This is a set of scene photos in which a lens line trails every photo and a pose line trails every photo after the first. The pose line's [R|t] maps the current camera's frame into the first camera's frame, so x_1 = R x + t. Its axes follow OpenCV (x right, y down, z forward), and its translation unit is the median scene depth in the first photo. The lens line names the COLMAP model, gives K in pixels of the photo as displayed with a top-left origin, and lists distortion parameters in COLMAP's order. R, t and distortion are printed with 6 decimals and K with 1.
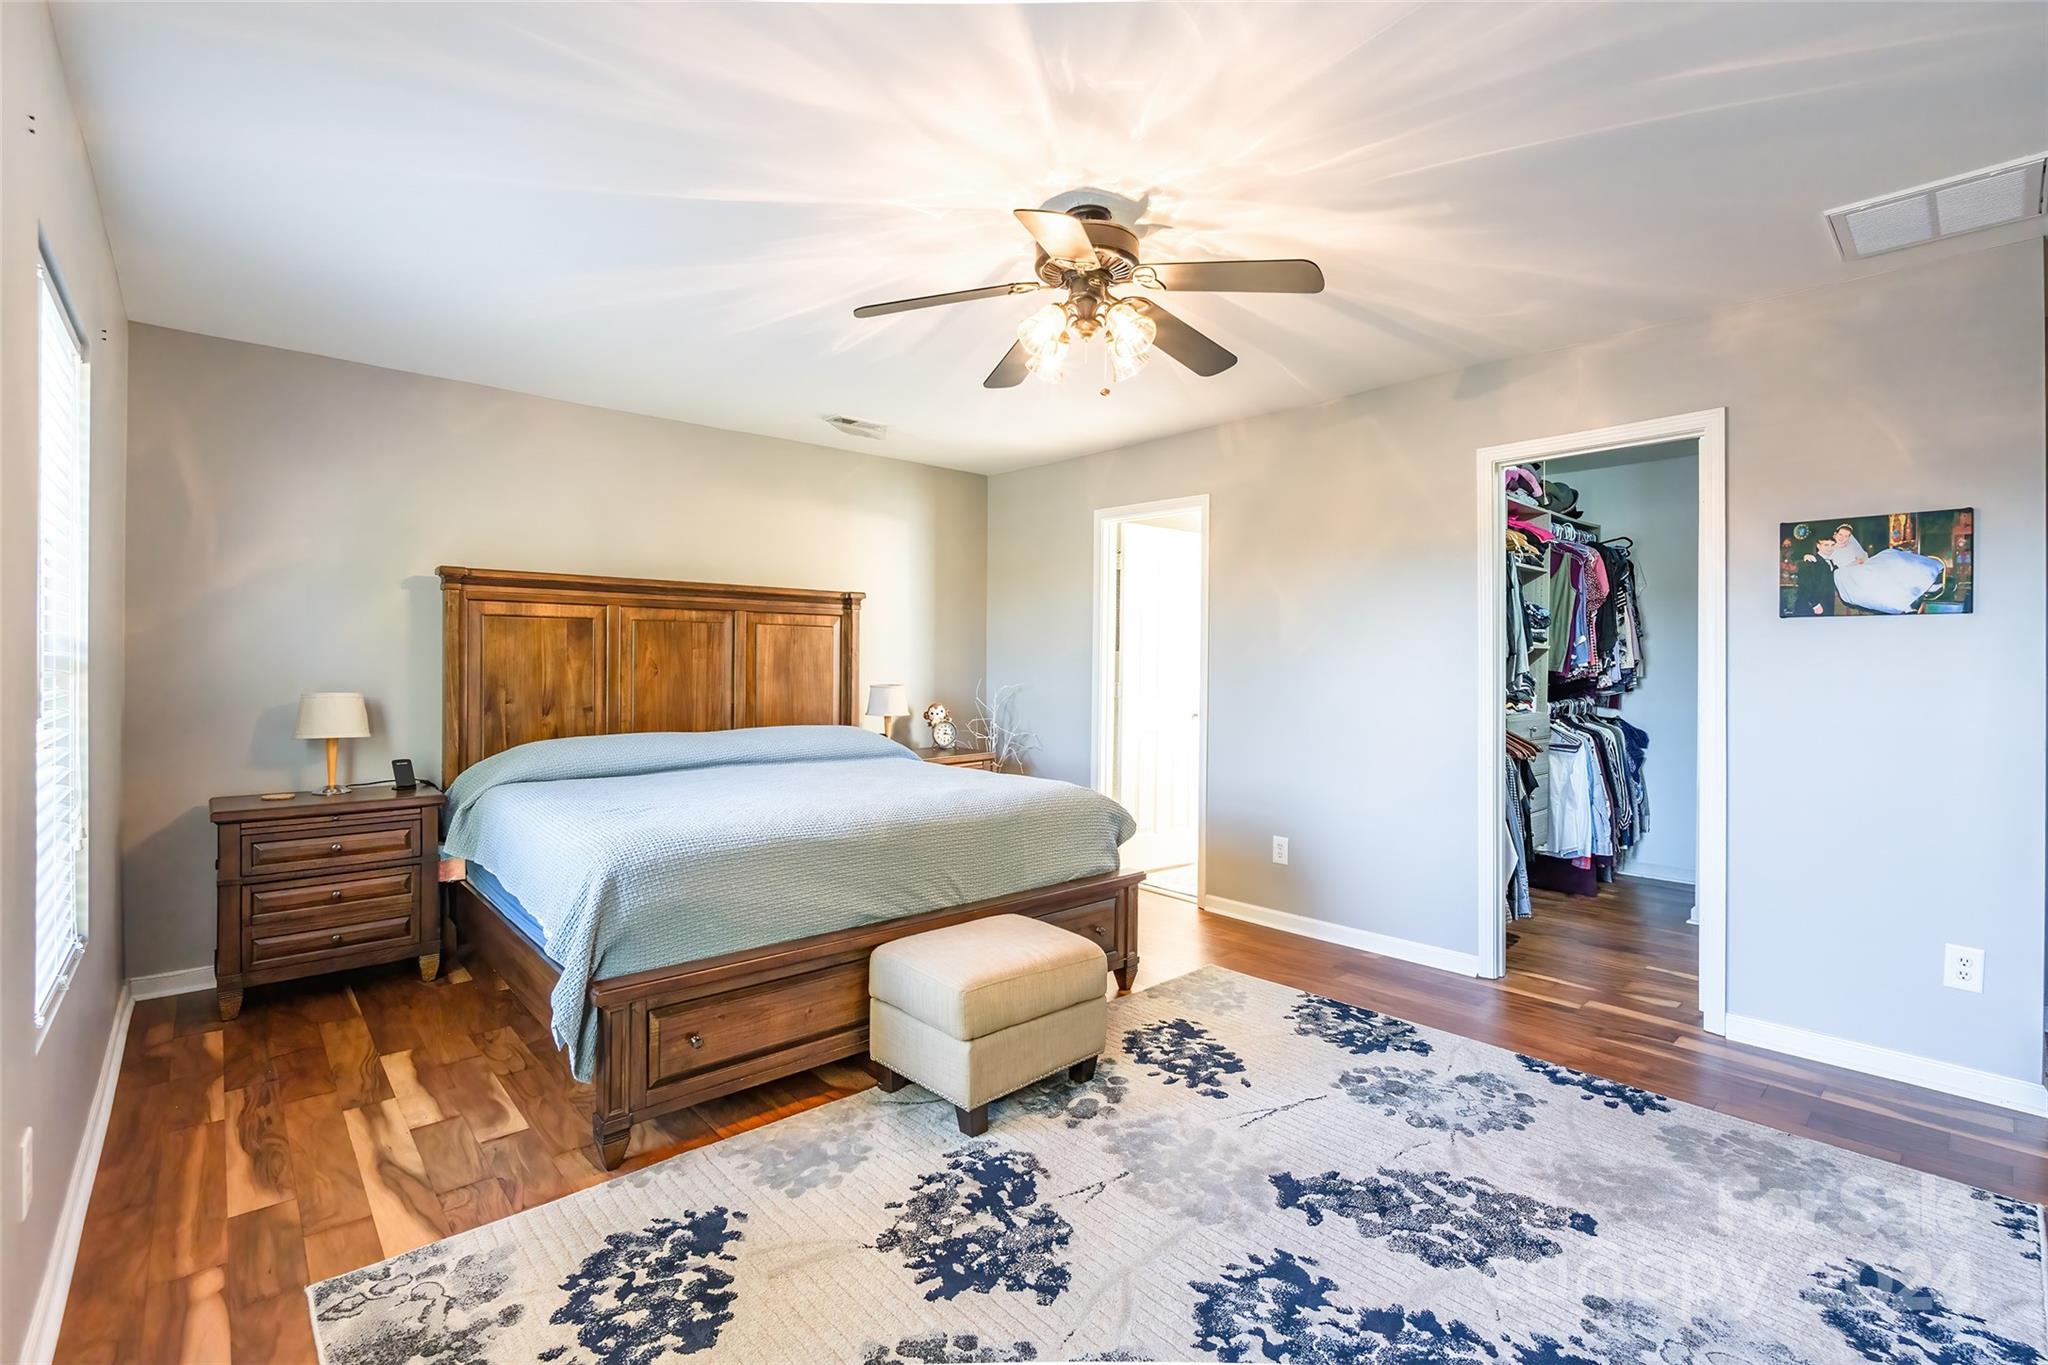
lens RADIAL K [[909.3, 0, 1030.2], [0, 909.3, 666.7], [0, 0, 1]] dist [-0.012236, 0.000044]
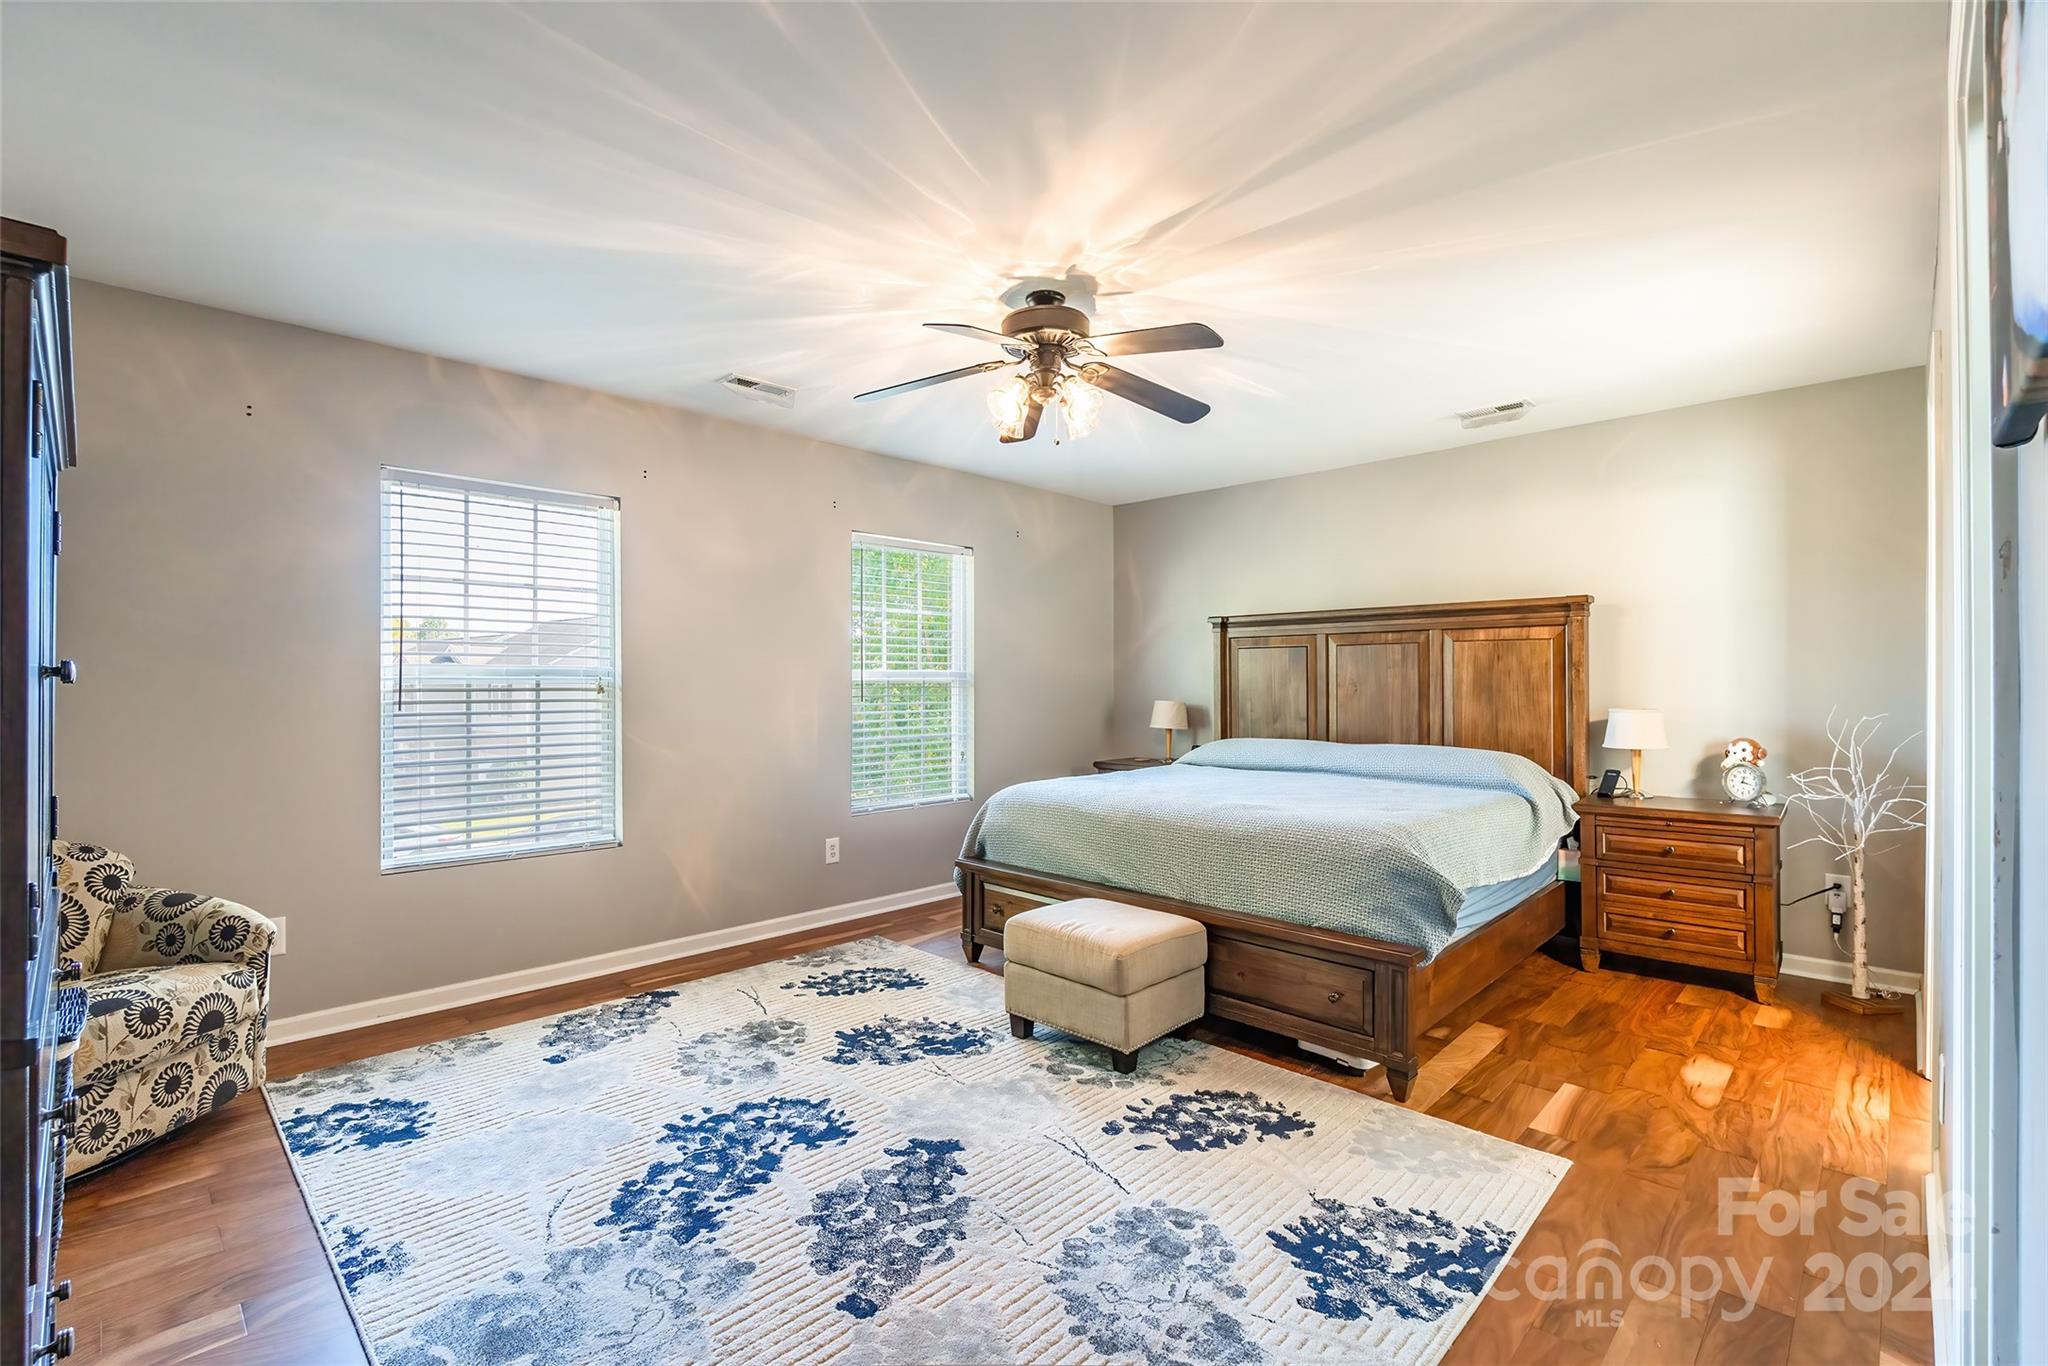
lens RADIAL K [[938.6, 0, 1027.8], [0, 938.6, 680.8], [0, 0, 1]] dist [-0.009919, -0.000699]
pose [[0.044148, -0.005977, -0.999007, 1.208498], [-0.003431, 0.999975, -0.006134, 0.005512], [0.999019, 0.003699, 0.044127, 0.879541]]
